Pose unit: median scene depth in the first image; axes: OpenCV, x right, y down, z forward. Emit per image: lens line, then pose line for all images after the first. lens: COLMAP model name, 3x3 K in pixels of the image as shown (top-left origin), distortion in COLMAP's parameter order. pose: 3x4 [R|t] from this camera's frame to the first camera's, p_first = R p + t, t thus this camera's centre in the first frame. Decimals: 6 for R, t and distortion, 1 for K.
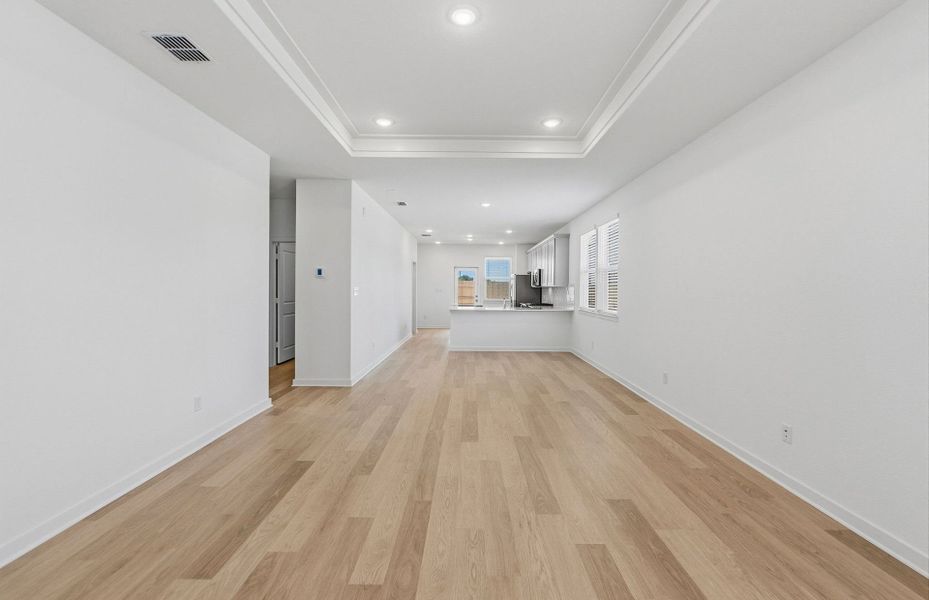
lens RADIAL K [[393.2, 0, 464.9], [0, 393.2, 295.9], [0, 0, 1]] dist [-0.009864, -0.000922]
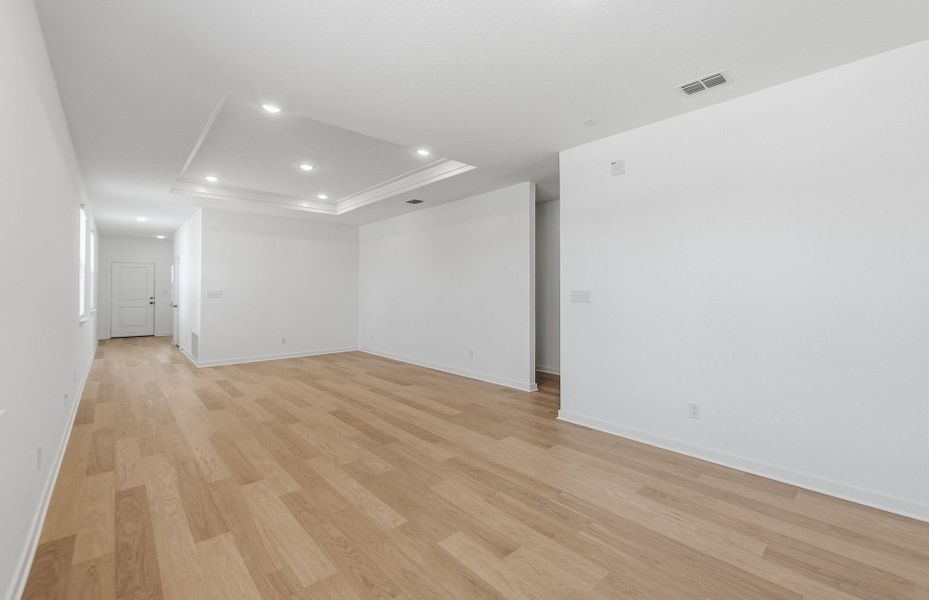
lens RADIAL K [[393.2, 0, 471.6], [0, 393.2, 282.1], [0, 0, 1]] dist [-0.009864, -0.000922]
pose [[-0.731932, -0.019864, -0.681089, 0.467067], [-0.016221, 0.999800, -0.011727, -0.030606], [0.681185, 0.002465, -0.732107, 1.864135]]
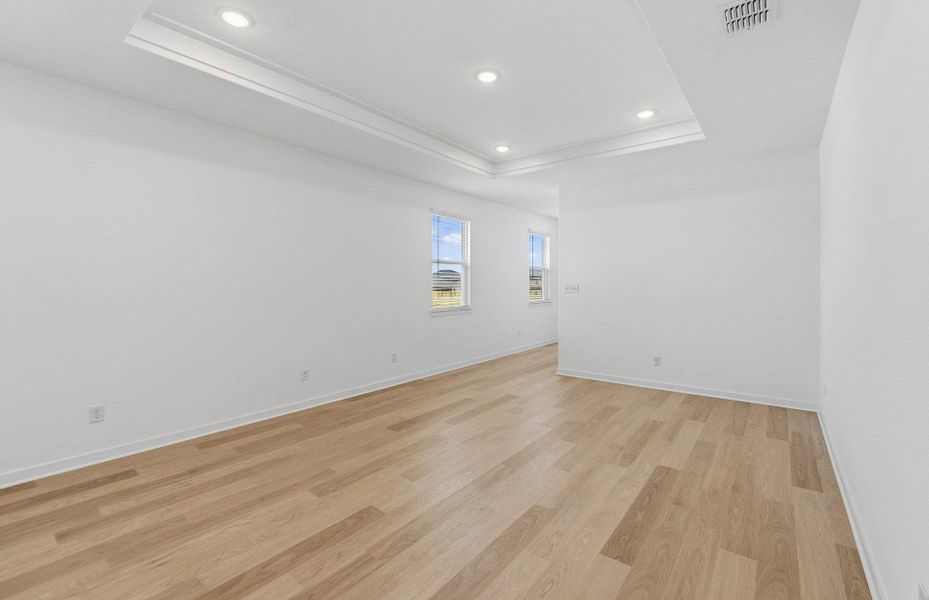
lens RADIAL K [[393.2, 0, 475.7], [0, 393.2, 294.0], [0, 0, 1]] dist [-0.009864, -0.000922]
pose [[-0.803579, -0.020709, 0.594838, -0.436528], [0.006796, 0.999010, 0.043961, -0.026542], [-0.595160, 0.039368, -0.802643, 1.196434]]
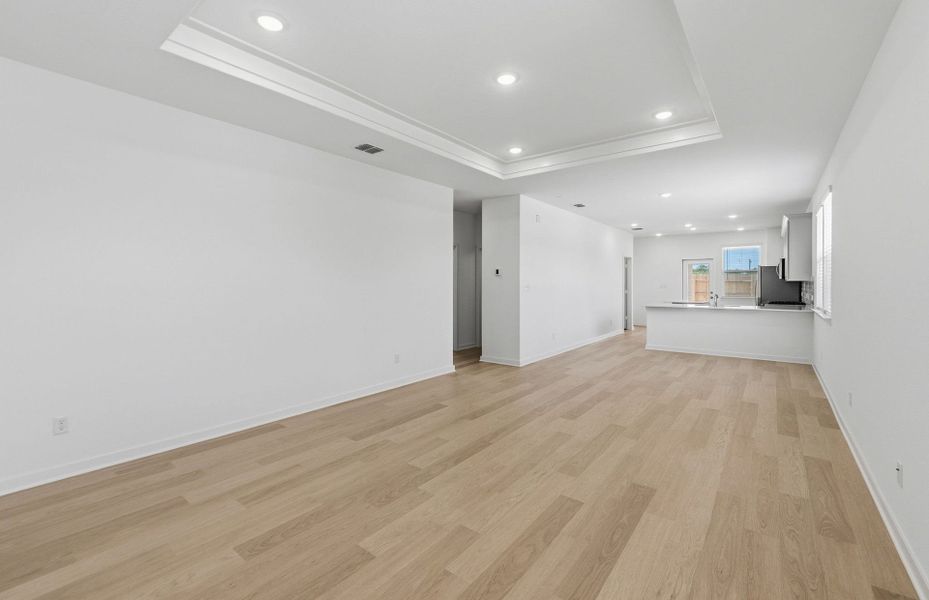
lens RADIAL K [[393.2, 0, 459.4], [0, 393.2, 294.3], [0, 0, 1]] dist [-0.009864, -0.000922]
pose [[0.786223, 0.008441, -0.617885, 0.394471], [-0.004243, 0.999957, 0.008263, 0.000236], [0.617928, -0.003875, 0.786225, -0.078160]]
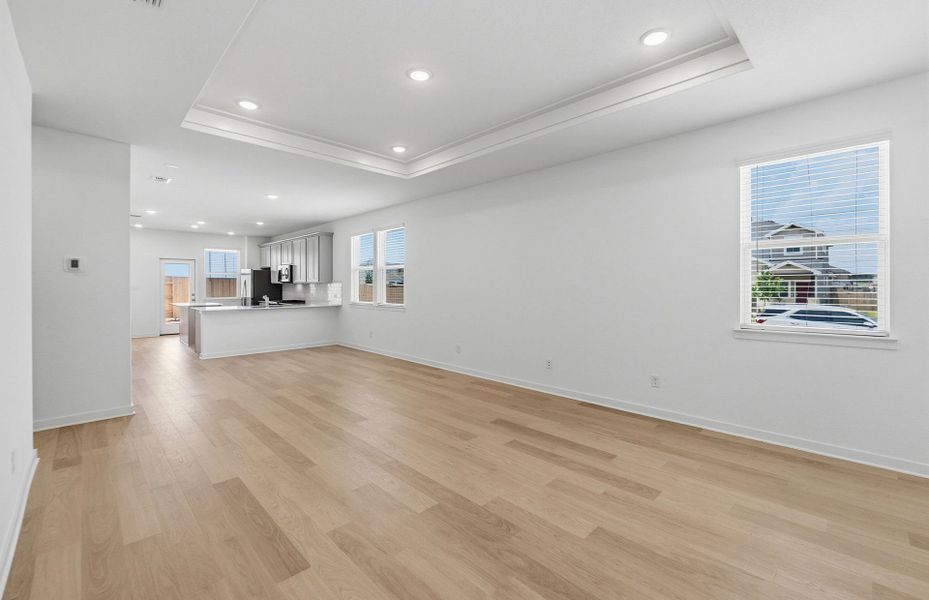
lens RADIAL K [[393.2, 0, 475.5], [0, 393.2, 298.5], [0, 0, 1]] dist [-0.009864, -0.000922]
pose [[0.694503, -0.030572, 0.718840, -0.471254], [0.017537, 0.999519, 0.025565, -0.004485], [-0.719276, -0.005149, 0.694706, -0.018302]]
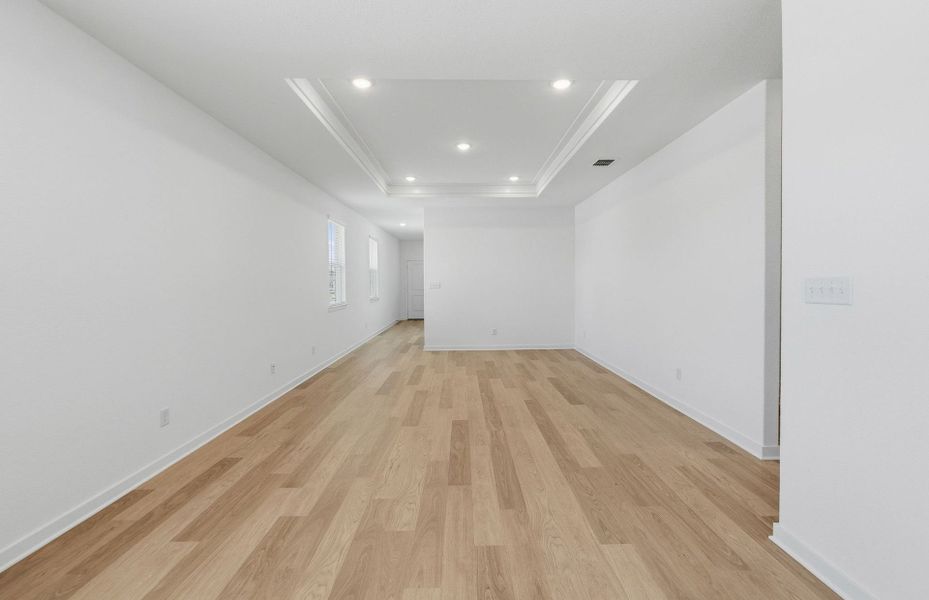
lens RADIAL K [[393.2, 0, 467.6], [0, 393.2, 294.5], [0, 0, 1]] dist [-0.009864, -0.000922]
pose [[-0.999578, 0.005228, -0.028587, 0.018078], [0.003808, 0.998767, 0.049490, -0.030659], [0.028810, 0.049360, -0.998365, 1.744826]]
